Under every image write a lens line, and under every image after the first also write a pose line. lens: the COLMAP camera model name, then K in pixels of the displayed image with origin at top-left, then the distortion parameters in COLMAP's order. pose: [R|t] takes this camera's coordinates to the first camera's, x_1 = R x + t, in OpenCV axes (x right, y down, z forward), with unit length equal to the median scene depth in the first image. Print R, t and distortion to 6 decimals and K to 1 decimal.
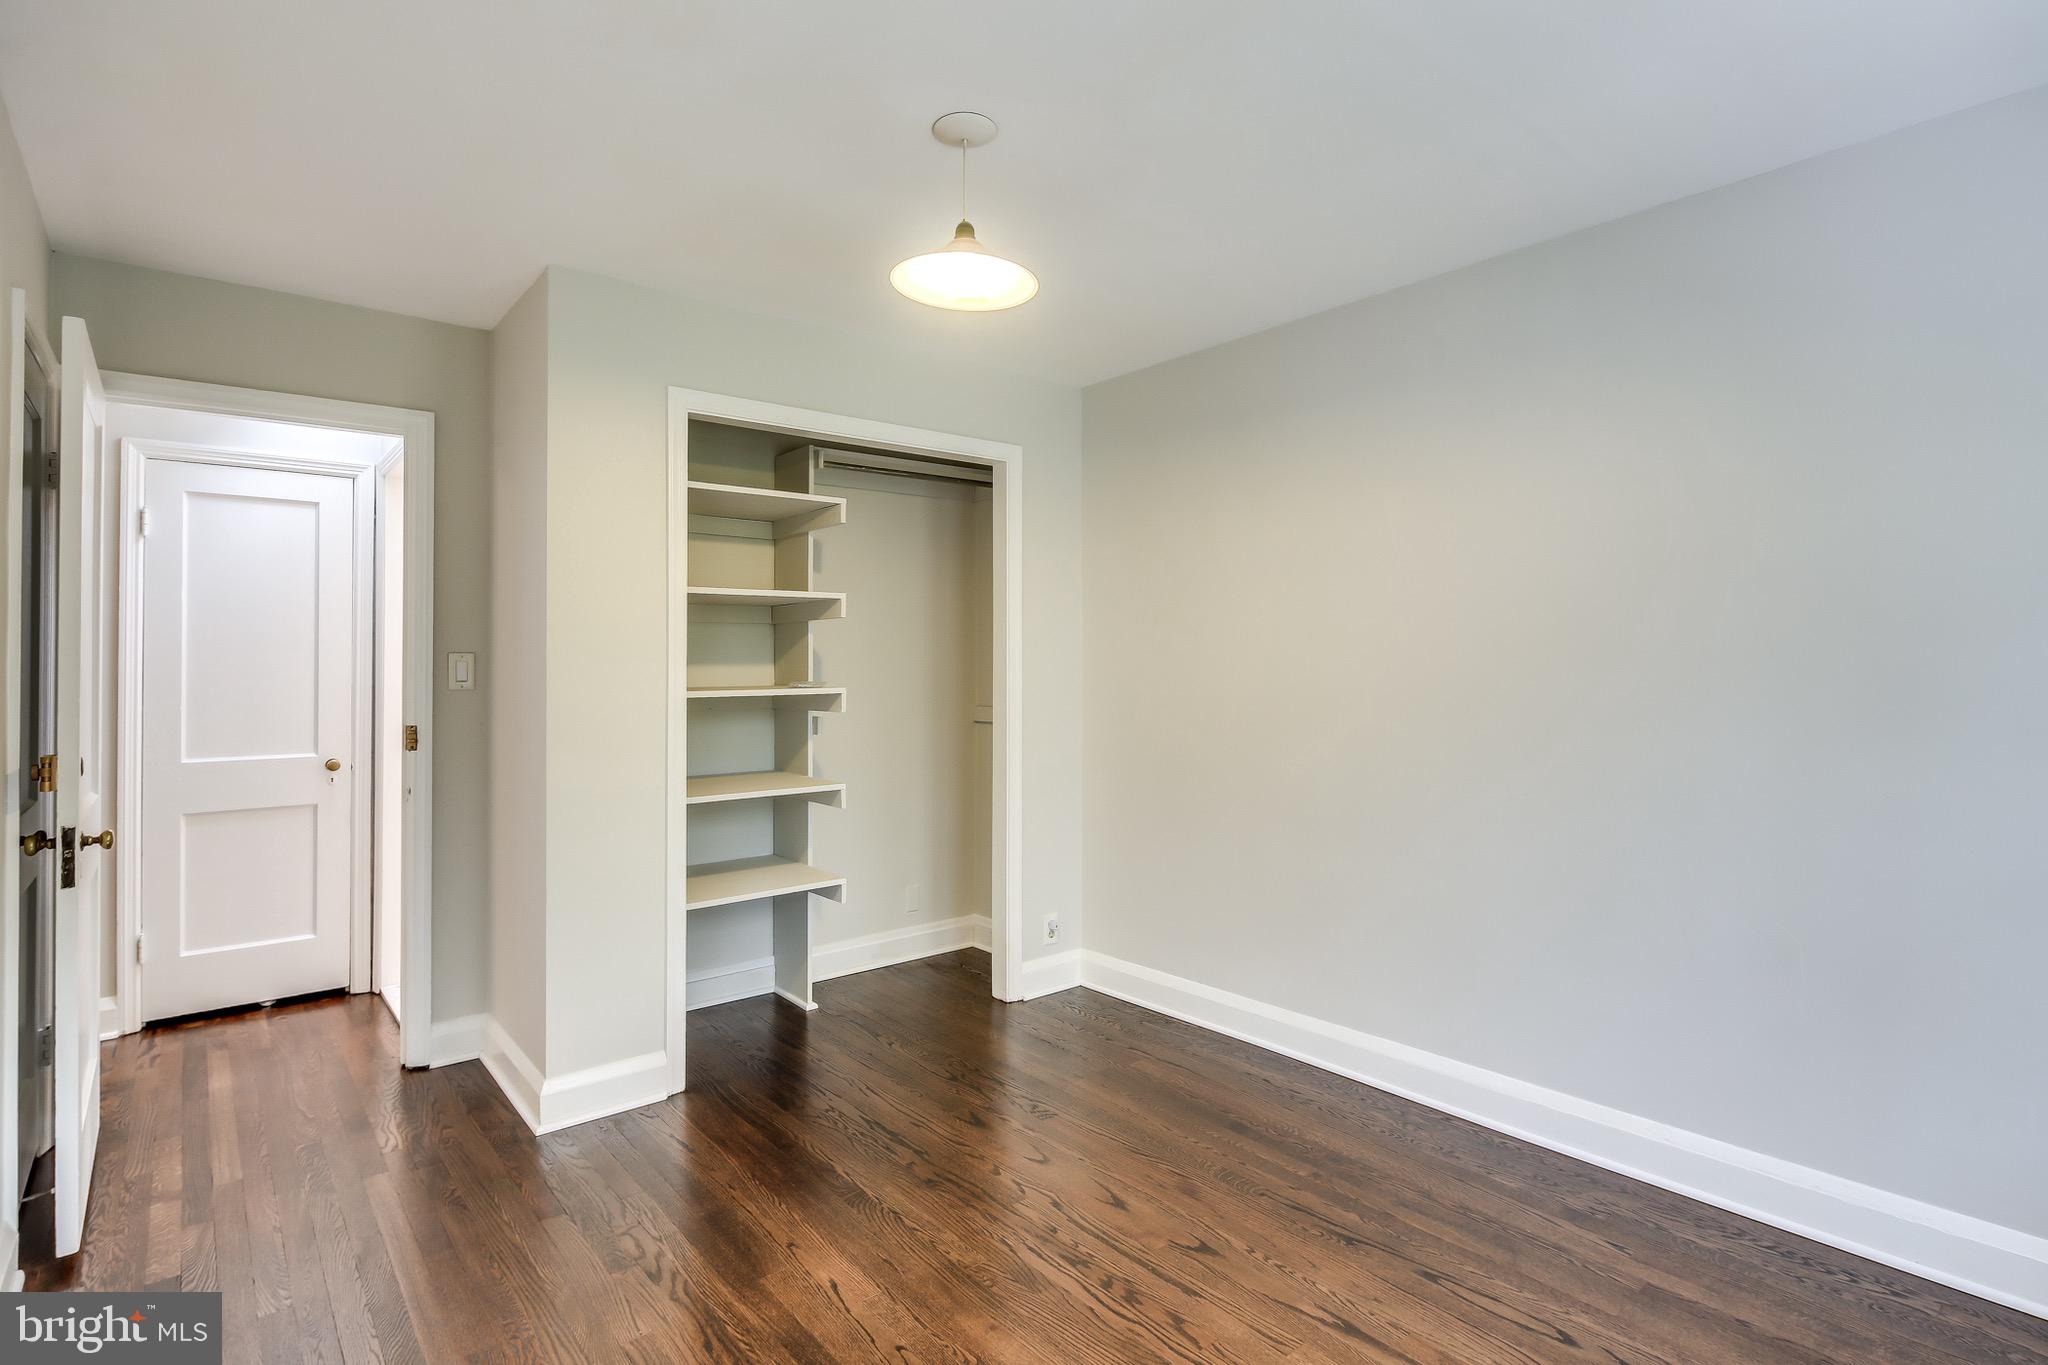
lens RADIAL K [[1013.8, 0, 1003.9], [0, 1013.8, 676.4], [0, 0, 1]] dist [0.015086, -0.001424]
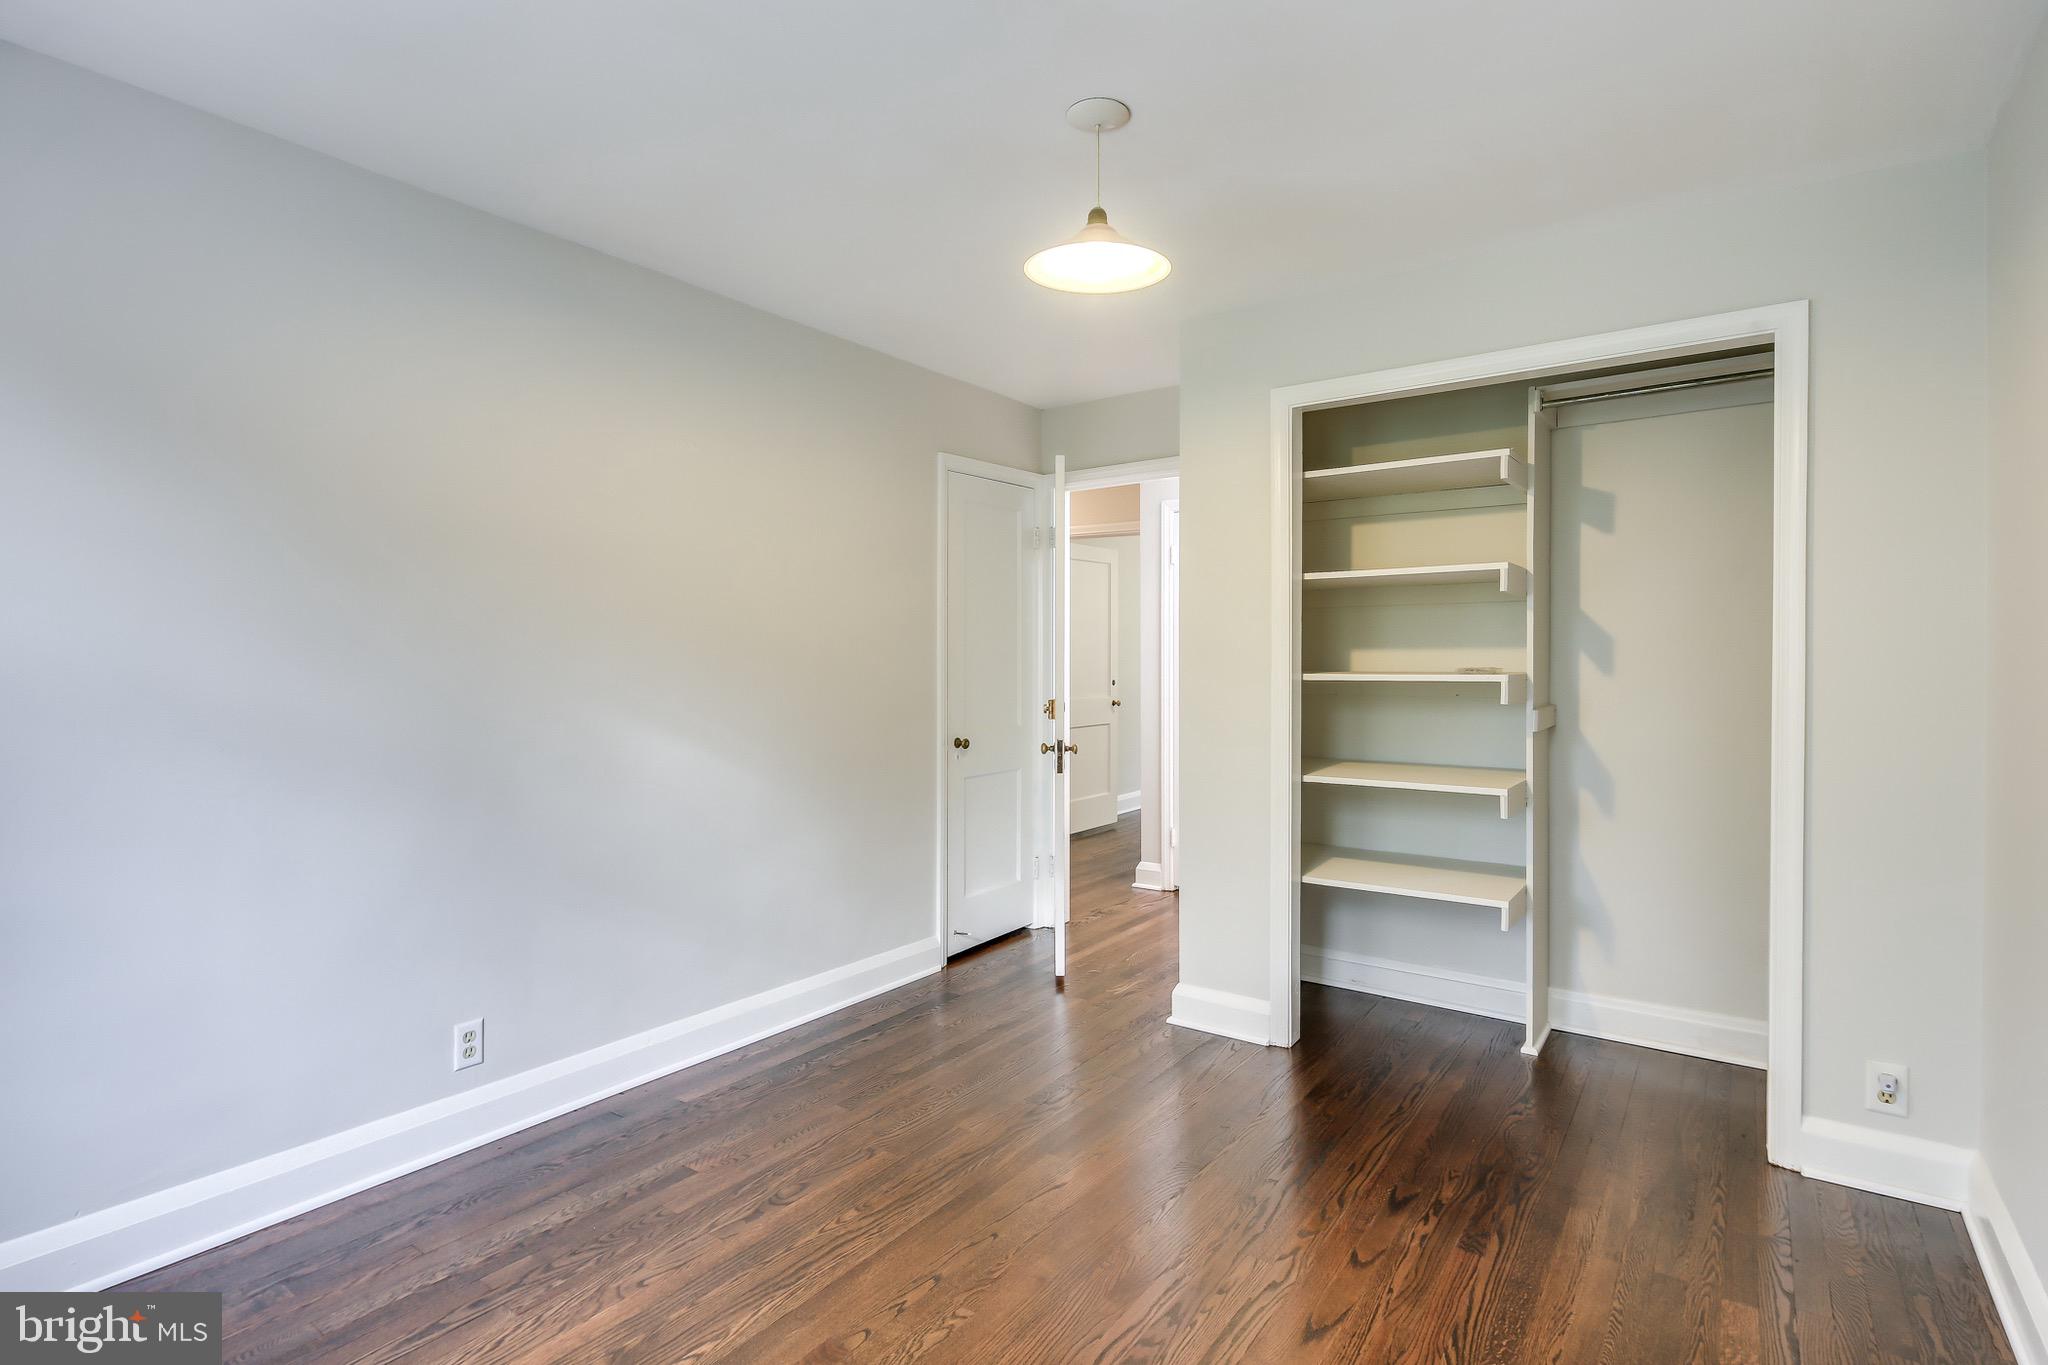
lens RADIAL K [[1013.8, 0, 1020.8], [0, 1013.8, 672.8], [0, 0, 1]] dist [0.015086, -0.001424]
pose [[0.259995, 0.021062, -0.965380, 0.637414], [-0.008051, 0.999775, 0.019644, -0.004824], [0.965576, 0.002665, 0.260106, 0.454625]]
